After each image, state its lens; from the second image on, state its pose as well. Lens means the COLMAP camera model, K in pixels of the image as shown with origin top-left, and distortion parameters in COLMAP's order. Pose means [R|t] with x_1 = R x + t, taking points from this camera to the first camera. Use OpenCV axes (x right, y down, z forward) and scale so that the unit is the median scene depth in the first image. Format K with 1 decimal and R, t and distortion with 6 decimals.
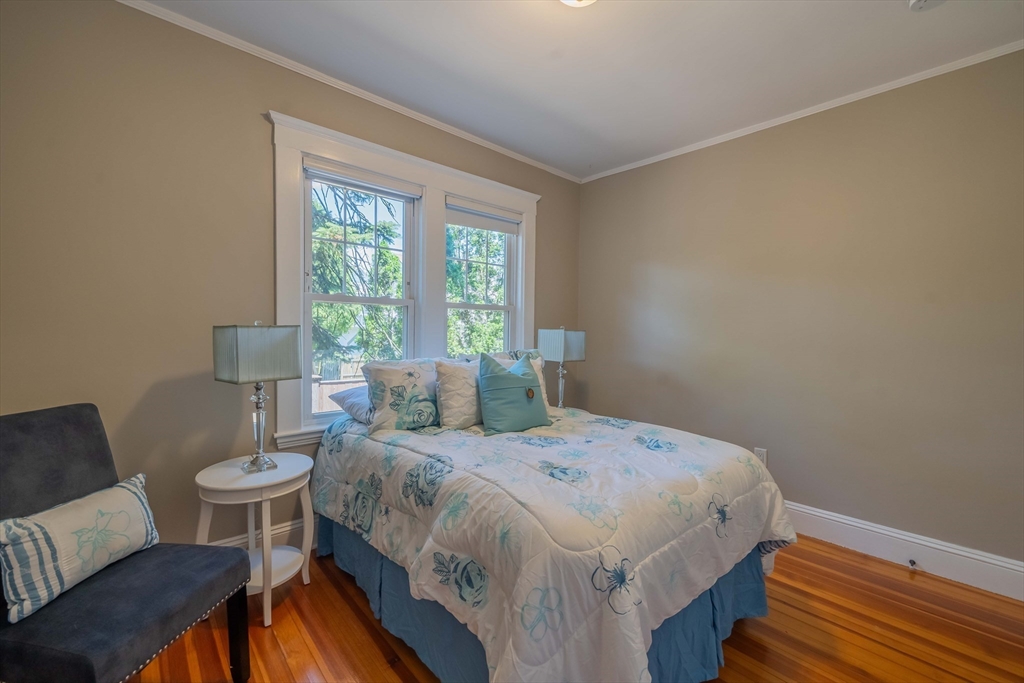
lens RADIAL K [[423.9, 0, 508.1], [0, 423.9, 334.7], [0, 0, 1]] dist [0.001391, 0.000101]
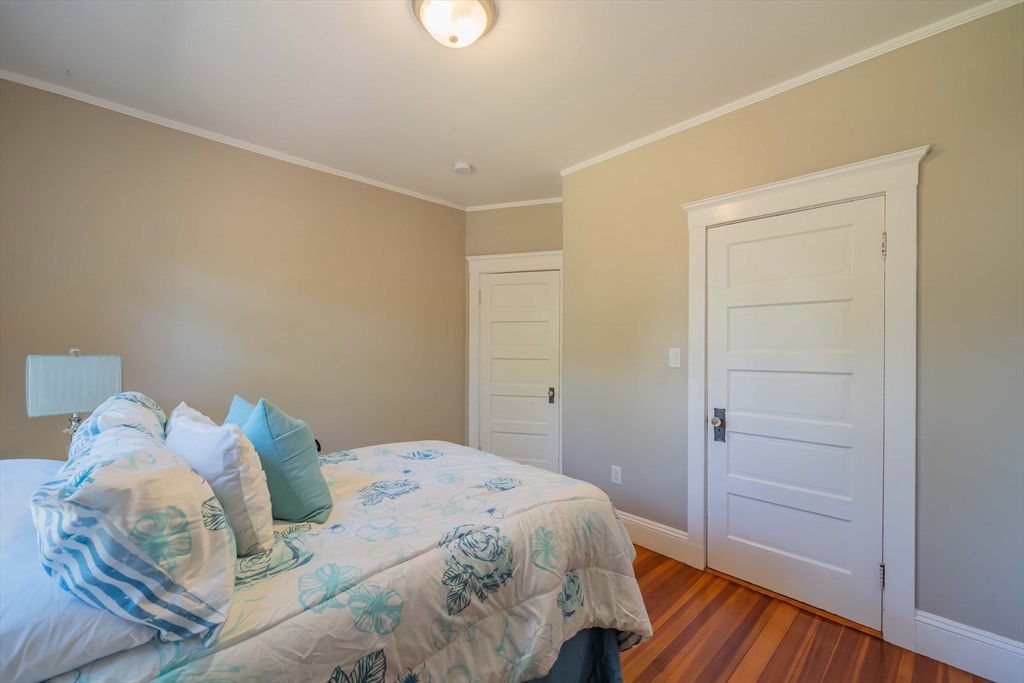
lens RADIAL K [[416.2, 0, 532.3], [0, 416.2, 343.1], [0, 0, 1]] dist [-0.000405, -0.000005]
pose [[-0.055054, -0.002742, 0.998480, -0.897982], [0.005825, 0.999978, 0.003067, -0.044112], [-0.998466, 0.005985, -0.055037, 0.911868]]
